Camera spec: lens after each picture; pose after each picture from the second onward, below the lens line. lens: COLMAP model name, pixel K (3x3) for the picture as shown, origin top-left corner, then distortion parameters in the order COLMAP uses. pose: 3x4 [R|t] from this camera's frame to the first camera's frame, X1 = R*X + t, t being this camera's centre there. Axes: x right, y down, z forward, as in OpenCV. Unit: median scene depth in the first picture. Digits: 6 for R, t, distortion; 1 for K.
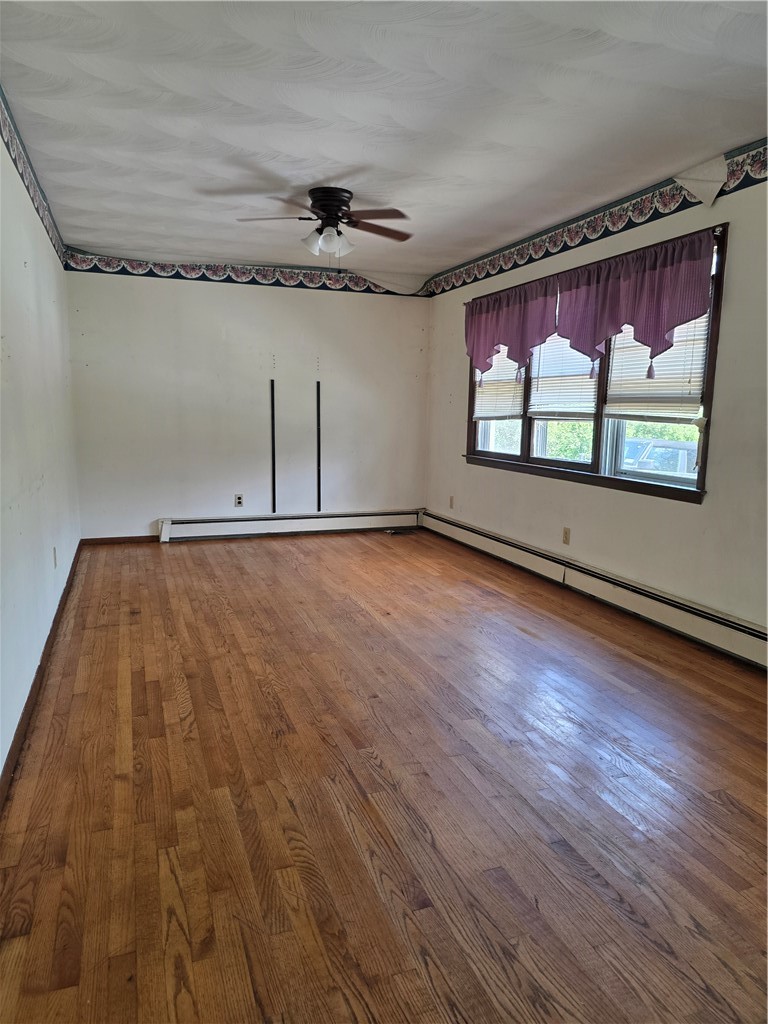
lens RADIAL K [[691.2, 0, 384.0], [0, 691.2, 512.0], [0, 0, 1]] dist [0.071707, -0.053076]
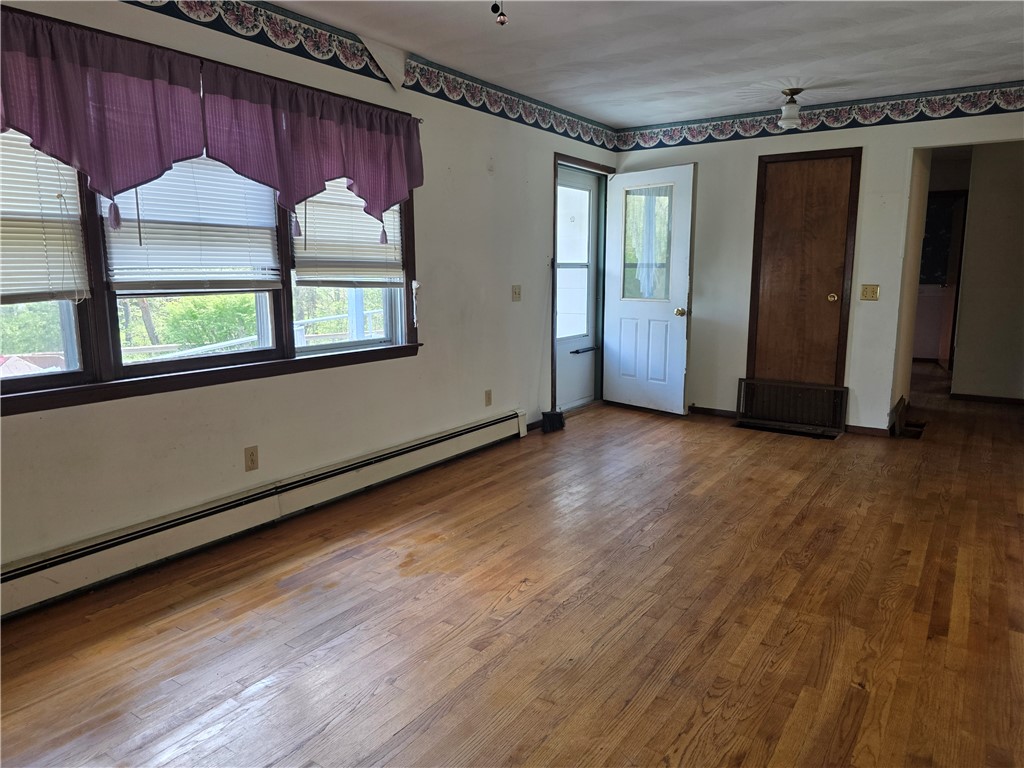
lens RADIAL K [[674.4, 0, 509.0], [0, 674.4, 400.2], [0, 0, 1]] dist [0.010059, -0.044182]
pose [[-0.571250, -0.158878, 0.805252, -0.528536], [0.125281, 0.952712, 0.276848, -0.221783], [-0.811158, 0.259032, -0.524333, 1.420152]]
